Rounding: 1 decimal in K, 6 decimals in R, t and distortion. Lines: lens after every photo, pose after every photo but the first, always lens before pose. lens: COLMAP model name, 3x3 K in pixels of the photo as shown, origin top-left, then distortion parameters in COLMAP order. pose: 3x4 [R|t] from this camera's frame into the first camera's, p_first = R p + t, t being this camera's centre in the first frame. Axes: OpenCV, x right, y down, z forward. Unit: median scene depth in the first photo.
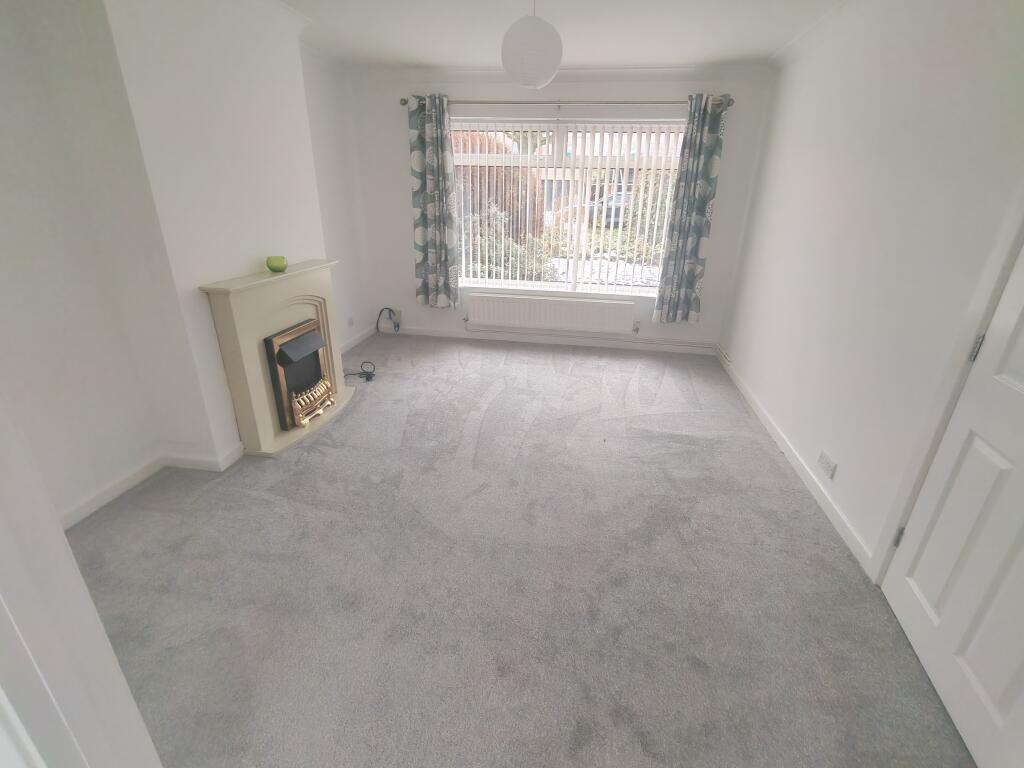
lens RADIAL K [[471.1, 0, 511.8], [0, 471.1, 384.8], [0, 0, 1]] dist [0.004685, 0.000190]
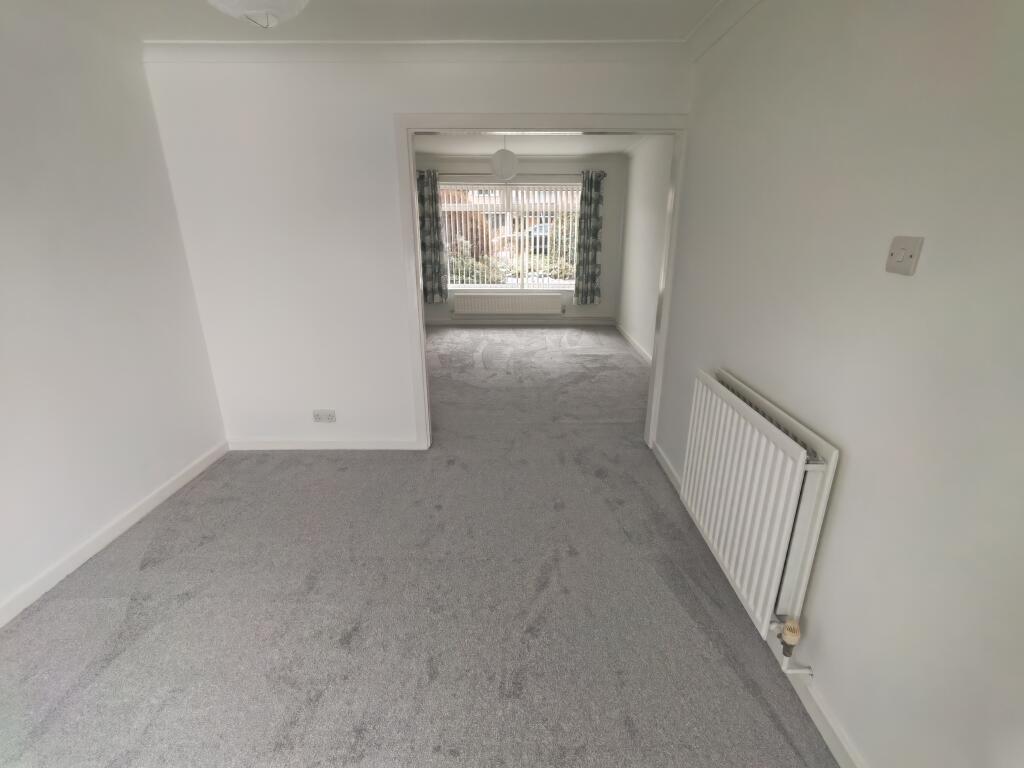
lens RADIAL K [[471.1, 0, 511.2], [0, 471.1, 384.0], [0, 0, 1]] dist [0.004685, 0.000190]
pose [[0.988052, -0.067958, 0.138332, -0.157065], [0.076404, 0.995464, -0.056684, 0.221250], [-0.133852, 0.066576, 0.988762, -0.566553]]
